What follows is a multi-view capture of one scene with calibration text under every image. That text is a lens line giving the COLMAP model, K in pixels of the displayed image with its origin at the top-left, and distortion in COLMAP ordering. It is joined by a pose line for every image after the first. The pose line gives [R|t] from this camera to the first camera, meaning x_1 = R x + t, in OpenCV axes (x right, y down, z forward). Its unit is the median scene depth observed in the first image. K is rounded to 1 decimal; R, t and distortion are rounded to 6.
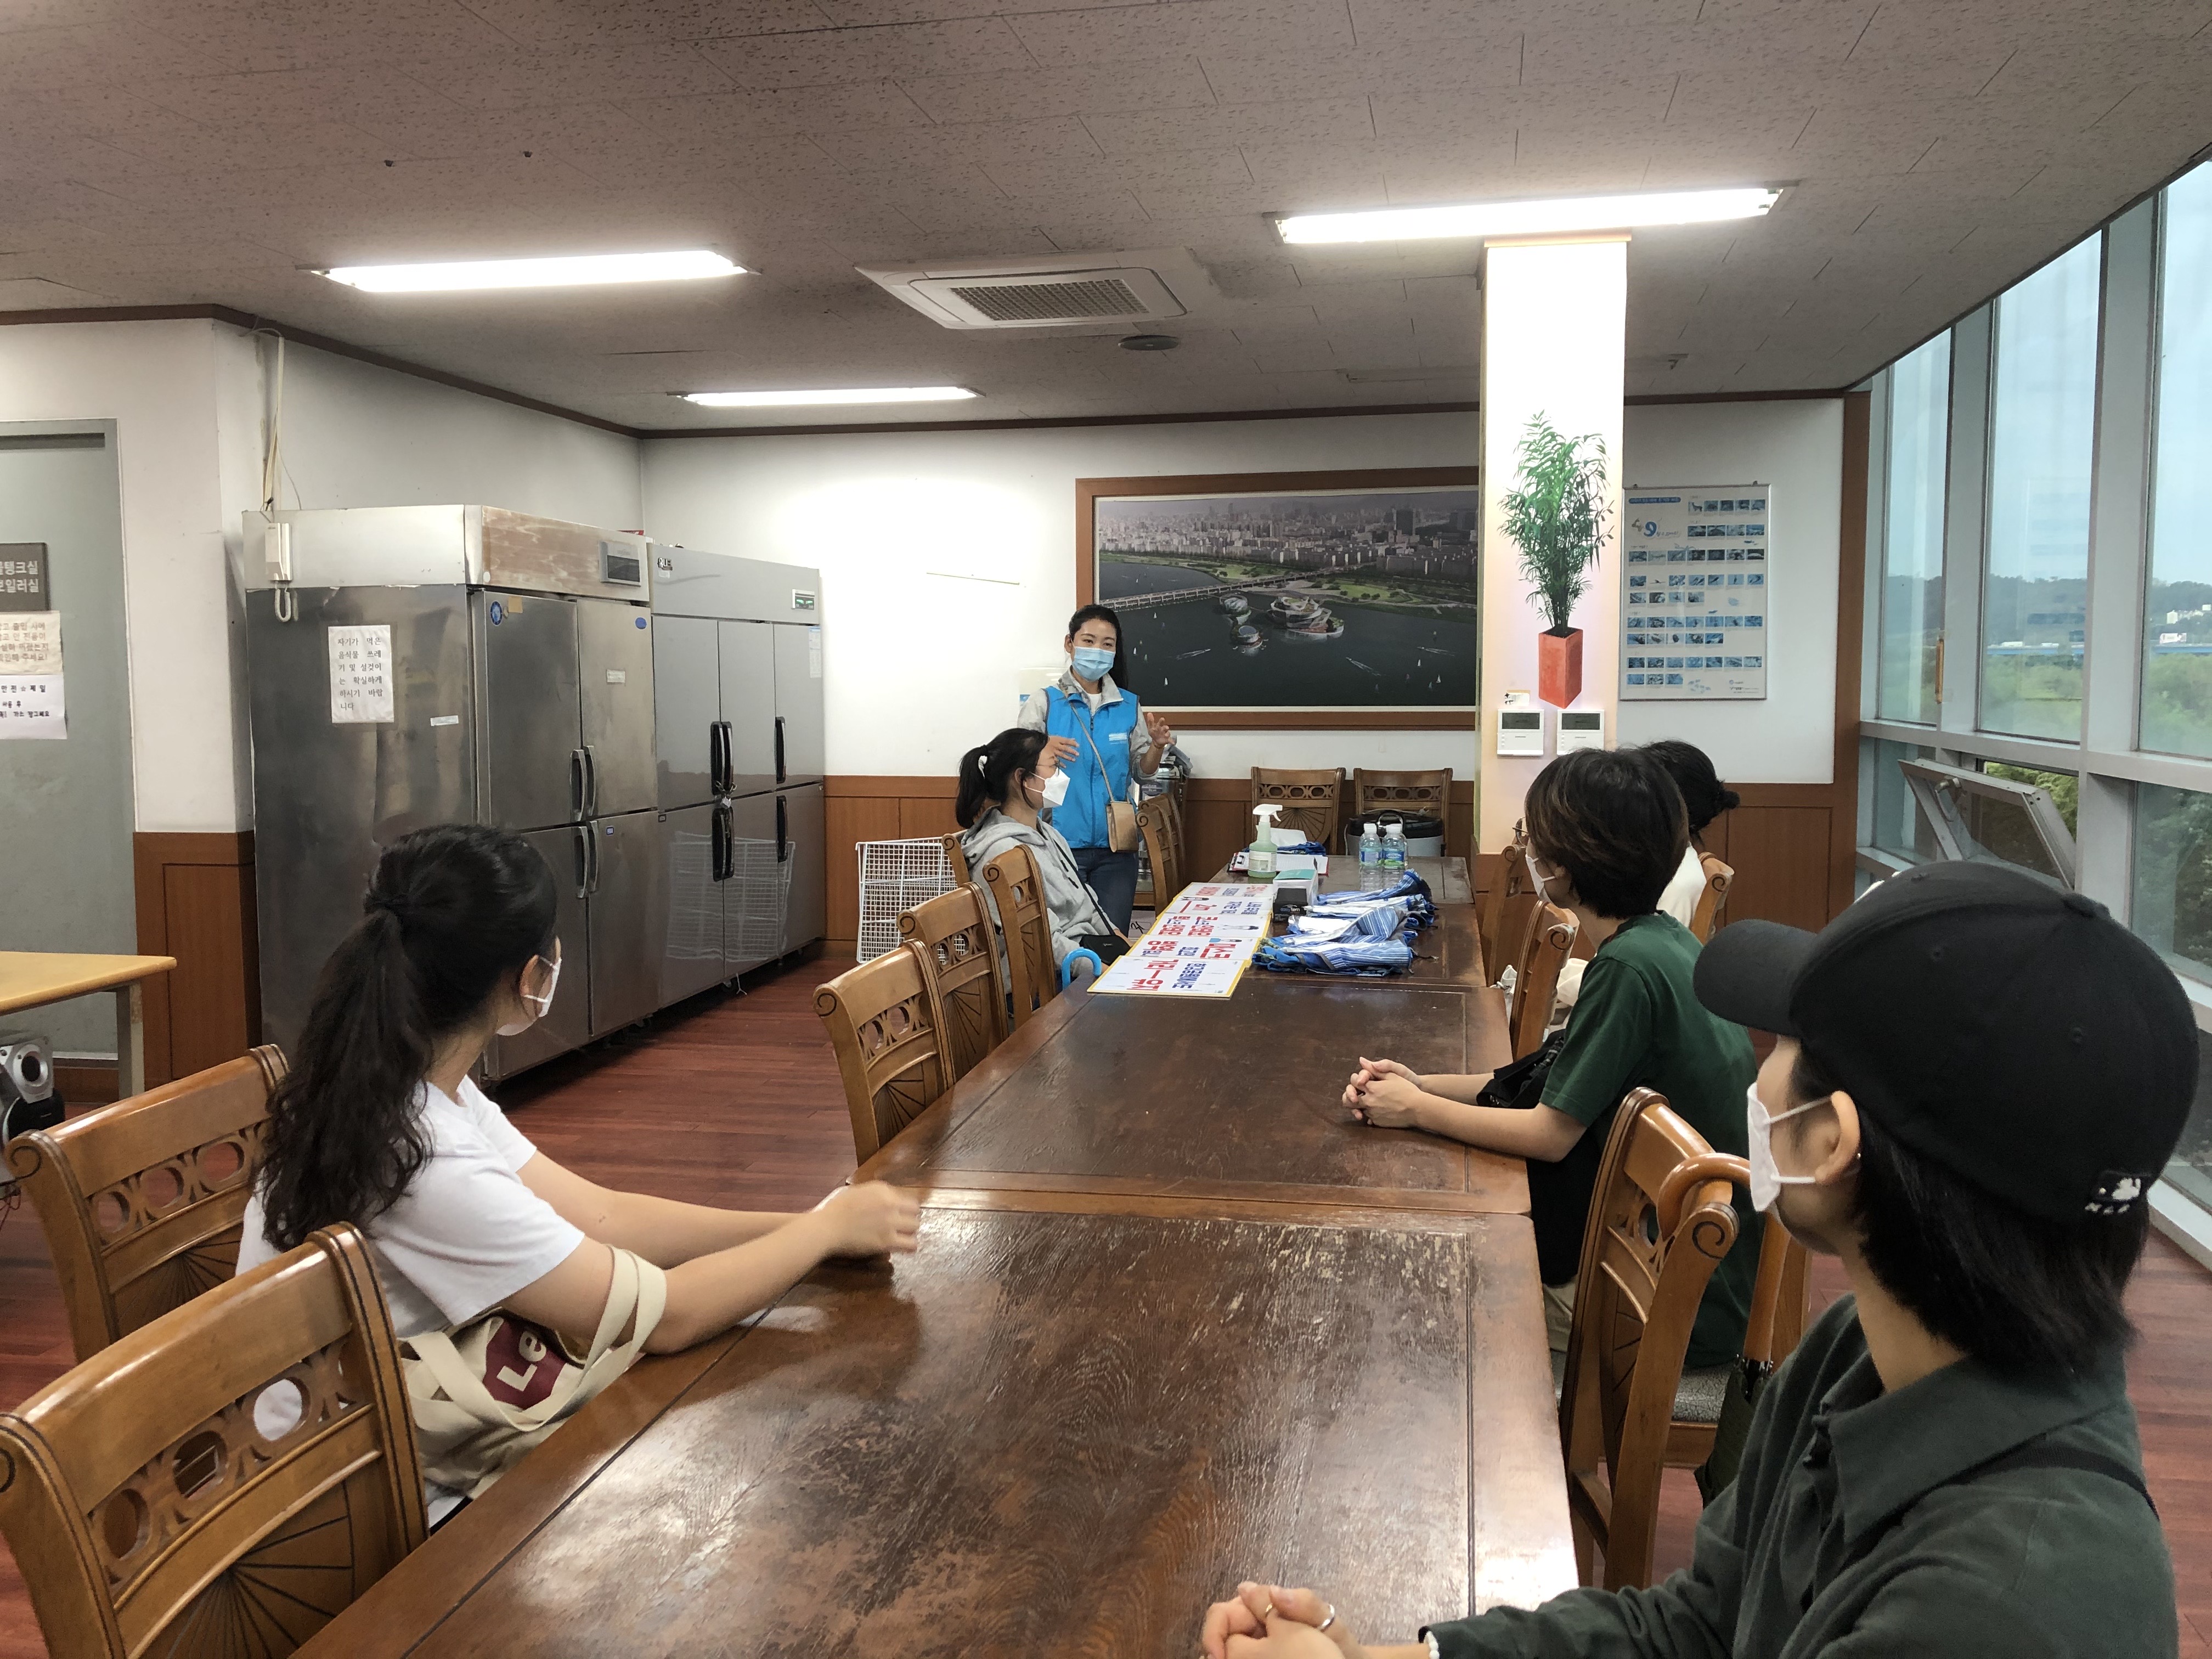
lens RADIAL K [[1816.8, 0, 1103.7], [0, 1816.8, 822.3], [0, 0, 1]] dist [0.028057, -0.003084]
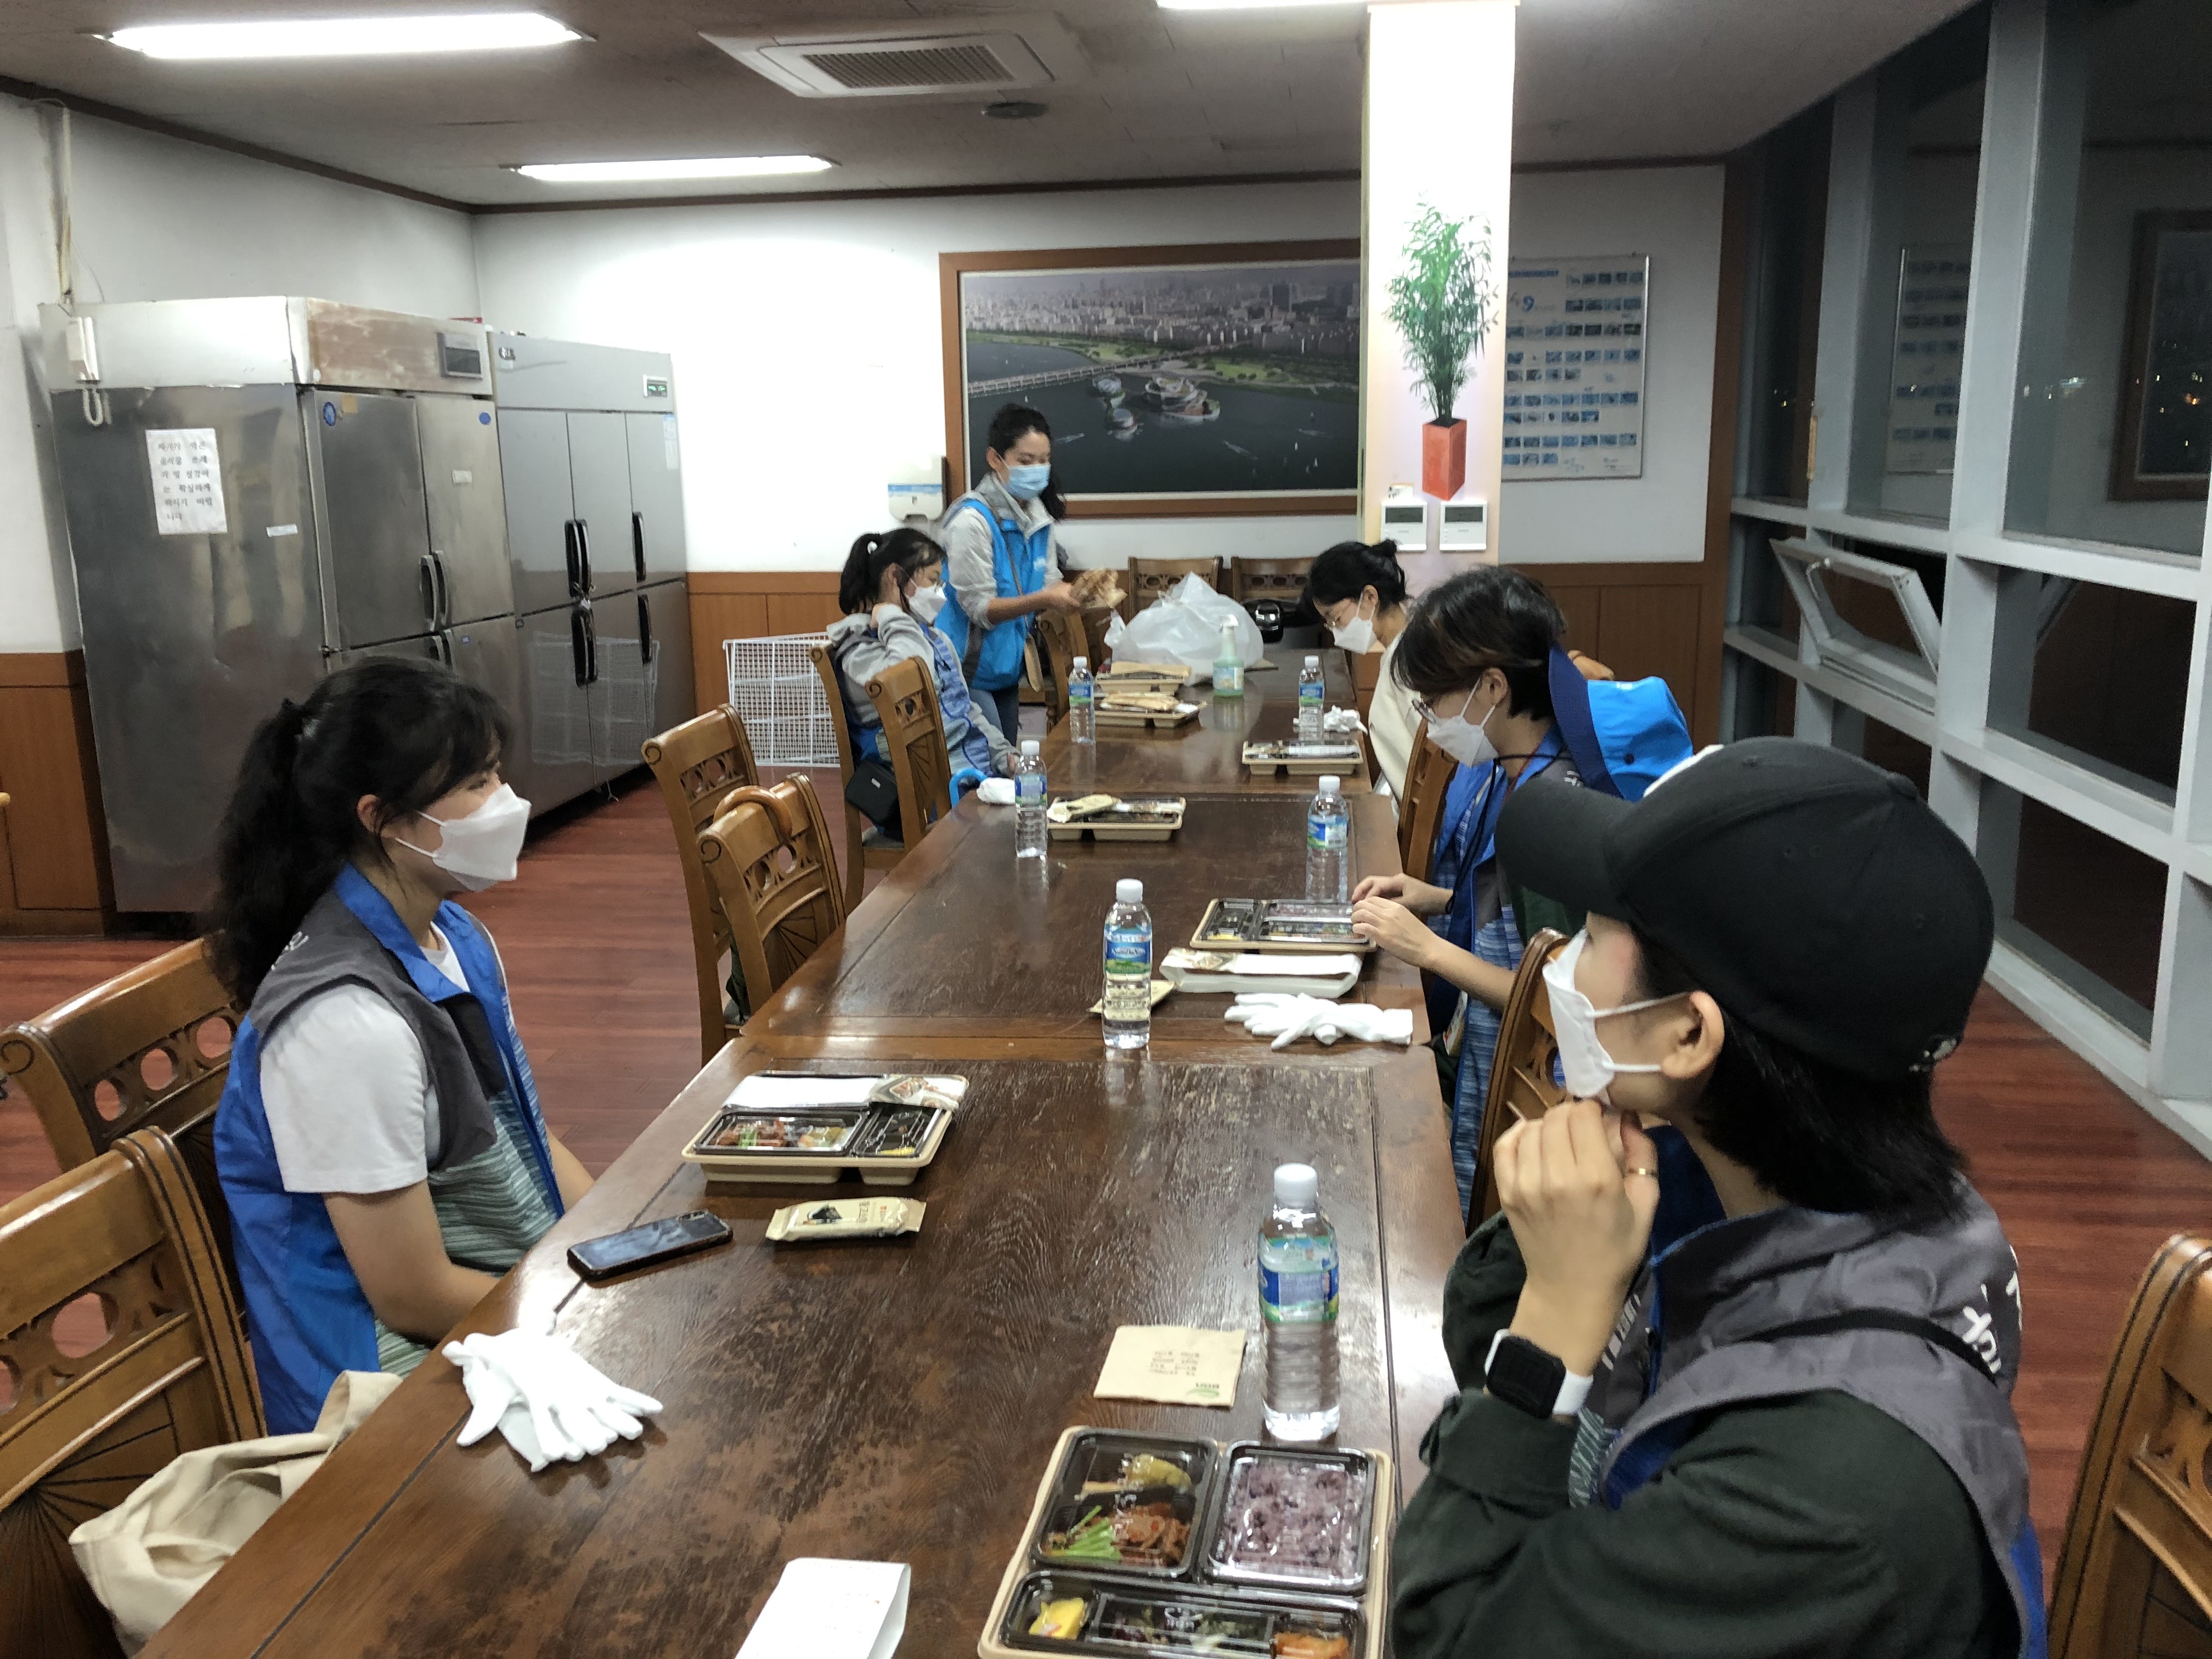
lens RADIAL K [[1816.8, 0, 1092.5], [0, 1816.8, 809.9], [0, 0, 1]] dist [0.028057, -0.003084]
pose [[0.997664, -0.026484, 0.062973, -0.005083], [0.018926, 0.992866, 0.117720, -0.015454], [-0.065642, -0.116253, 0.991048, 0.015724]]
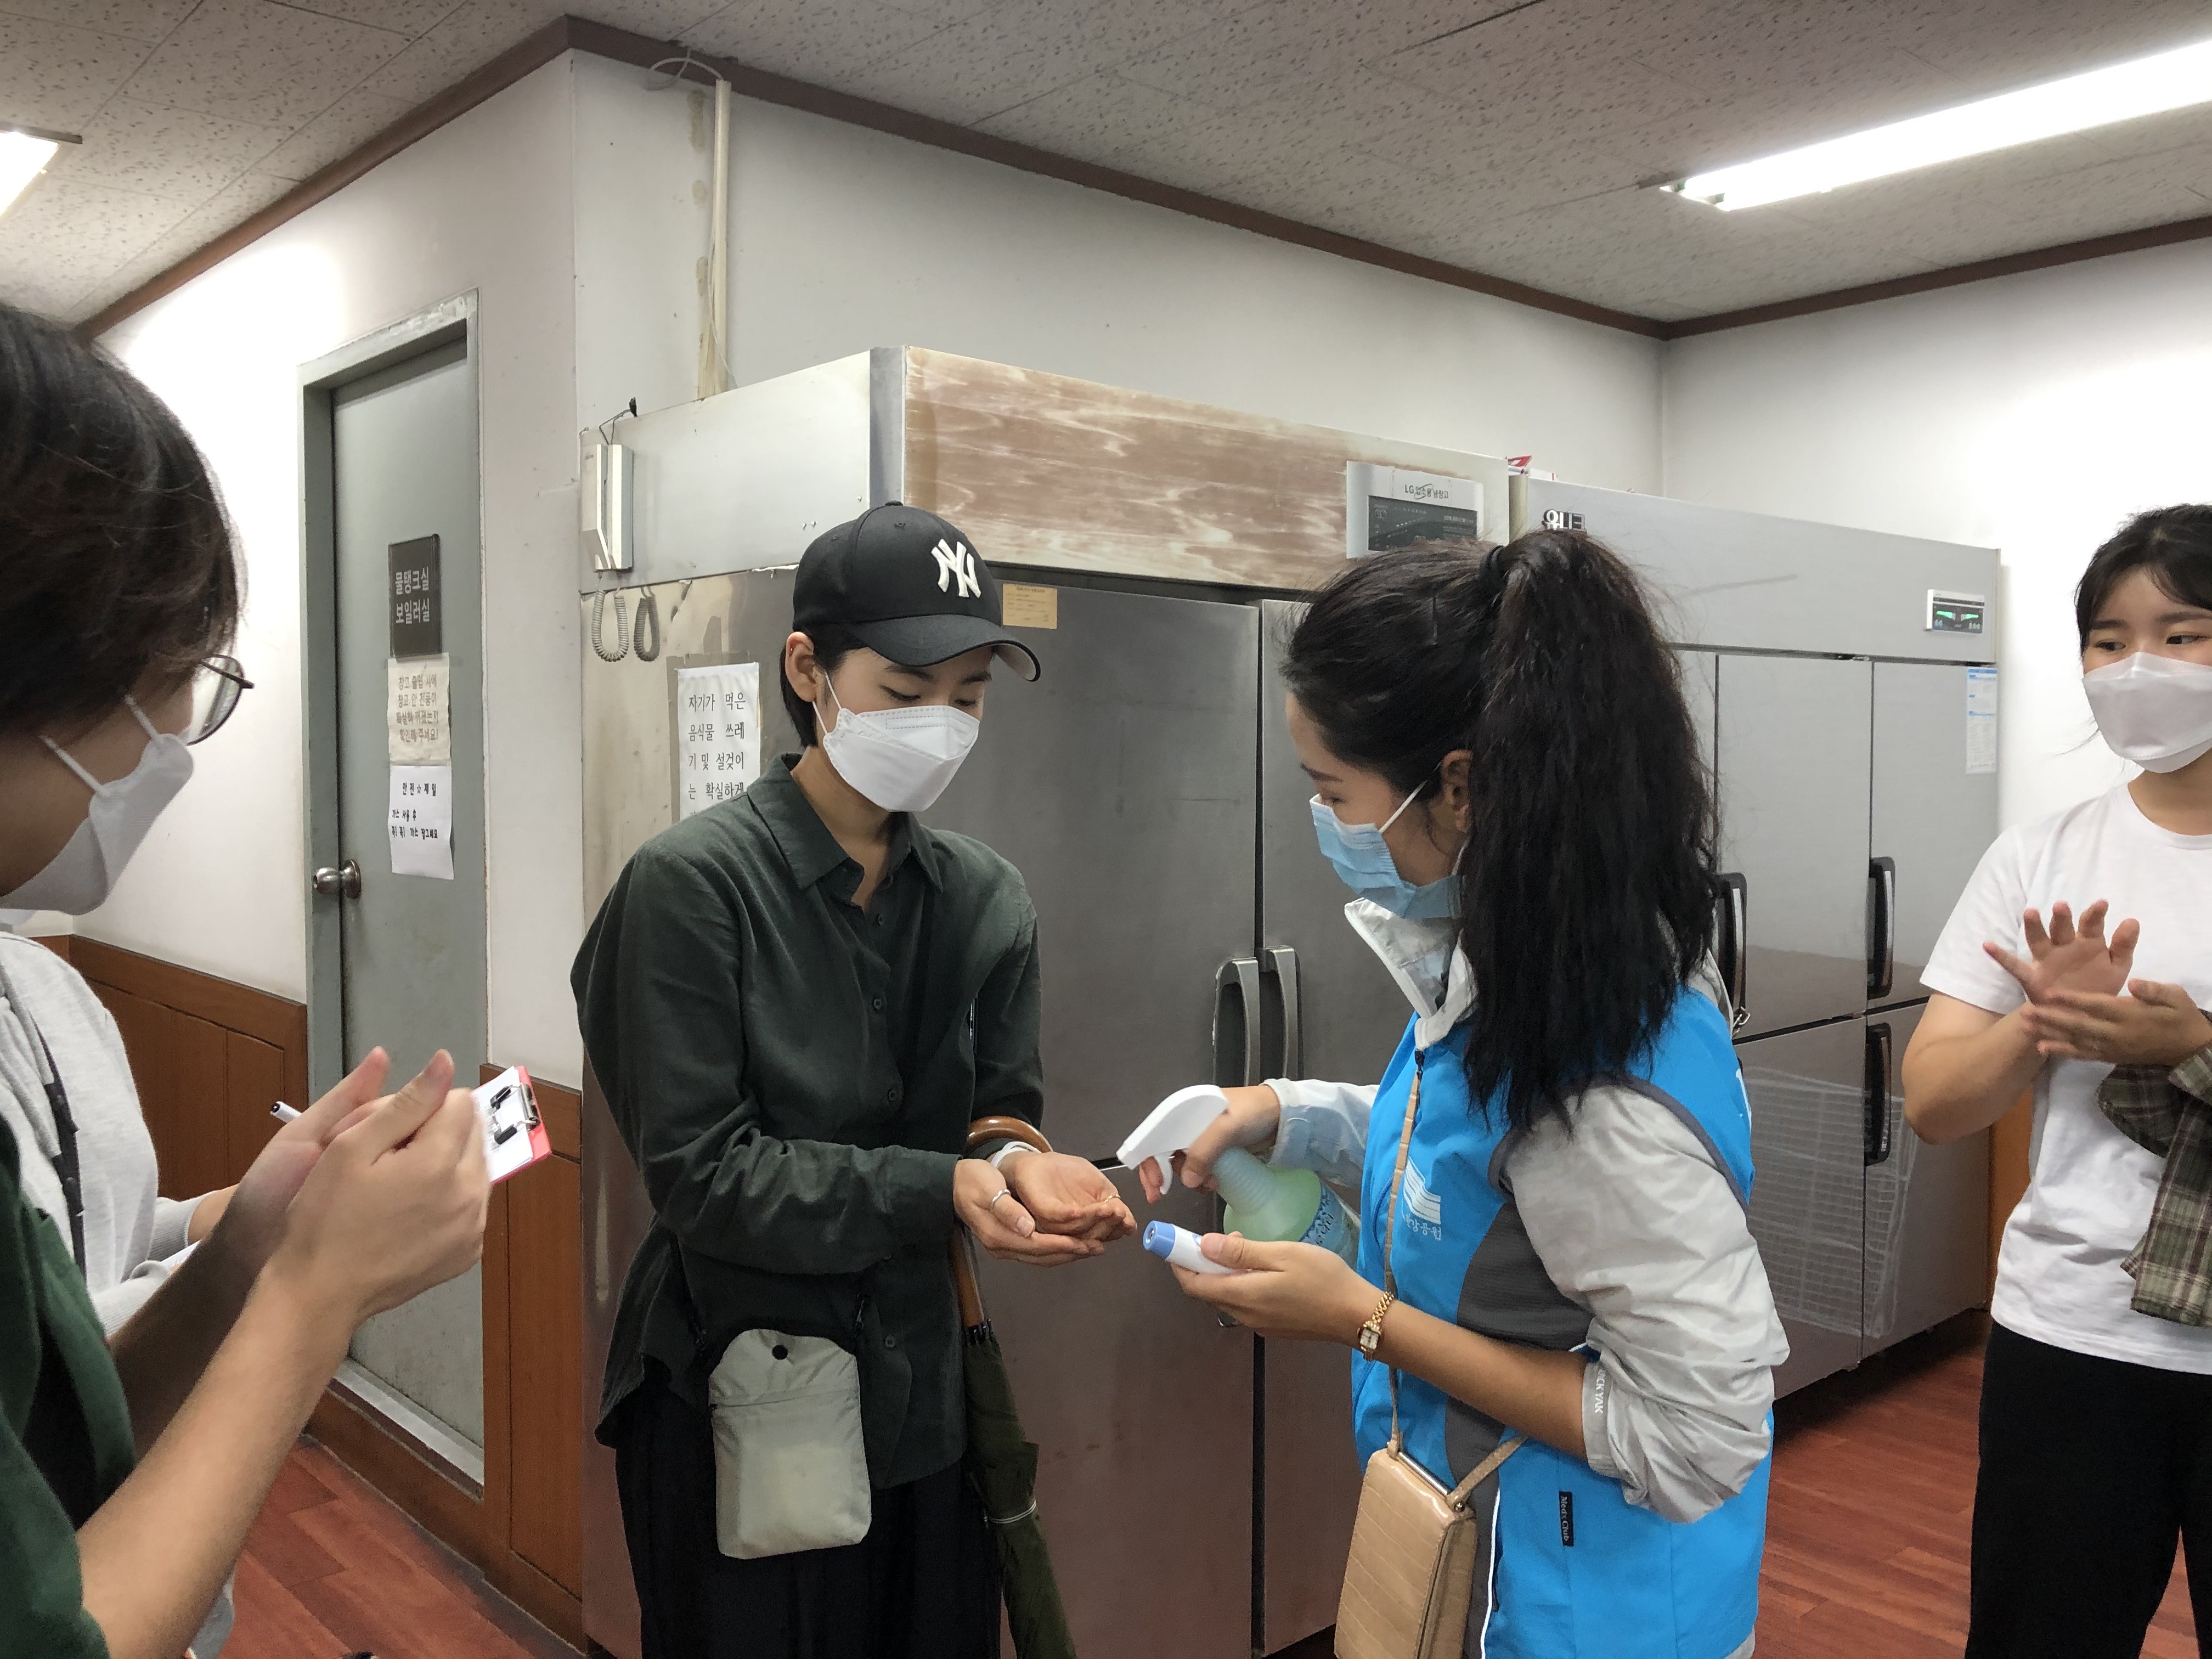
lens RADIAL K [[1816.8, 0, 1104.9], [0, 1816.8, 816.8], [0, 0, 1]] dist [0.028057, -0.003084]
pose [[0.789708, 0.032682, -0.612611, -0.068537], [-0.057559, 0.998122, -0.020951, -0.067856], [0.610776, 0.051807, 0.790107, 0.714762]]
